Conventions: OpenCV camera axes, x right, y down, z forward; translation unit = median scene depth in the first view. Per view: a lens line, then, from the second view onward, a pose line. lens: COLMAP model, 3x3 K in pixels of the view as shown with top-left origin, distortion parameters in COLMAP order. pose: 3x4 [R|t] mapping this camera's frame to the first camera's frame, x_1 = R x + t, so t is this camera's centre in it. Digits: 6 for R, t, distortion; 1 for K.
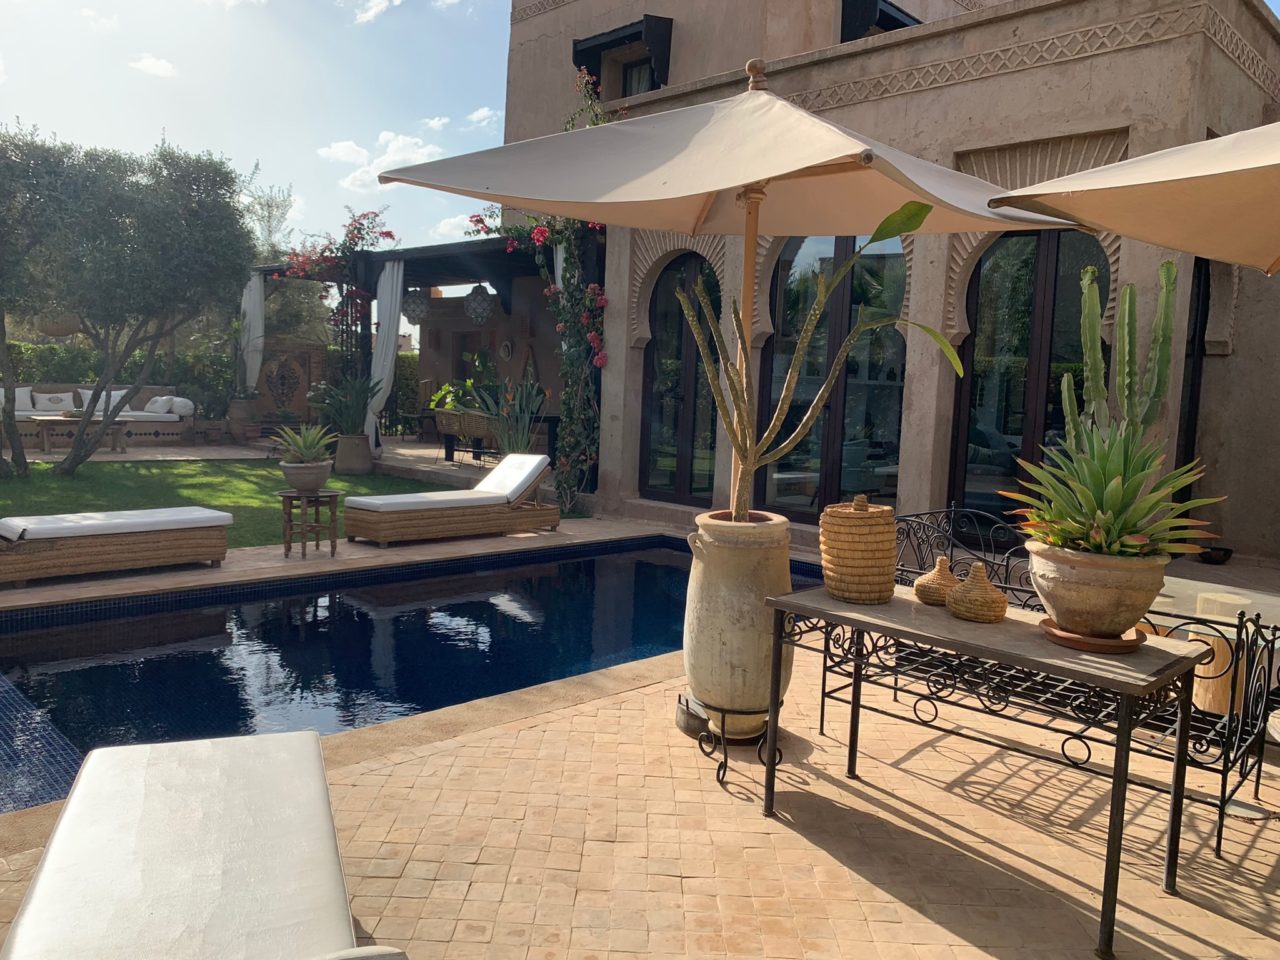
lens RADIAL K [[987.1, 0, 642.2], [0, 987.1, 480.1], [0, 0, 1]] dist [0.041524, -0.060901]
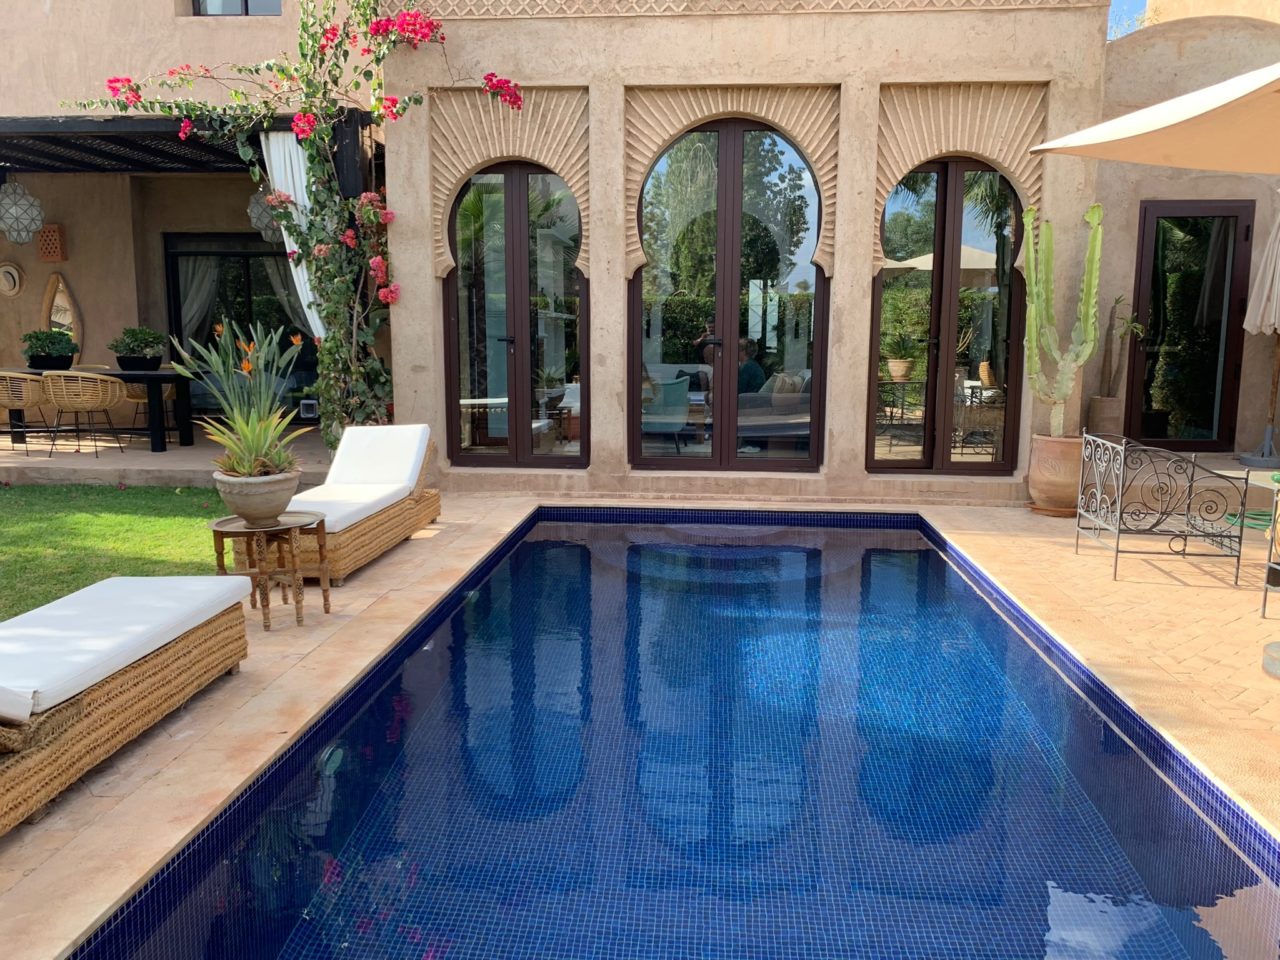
lens RADIAL K [[987.1, 0, 647.0], [0, 987.1, 474.8], [0, 0, 1]] dist [0.041524, -0.060901]
pose [[0.749093, -0.132404, 0.649098, -0.591304], [0.087814, 0.991023, 0.100807, -0.060522], [-0.656618, -0.018514, 0.753996, 0.403273]]
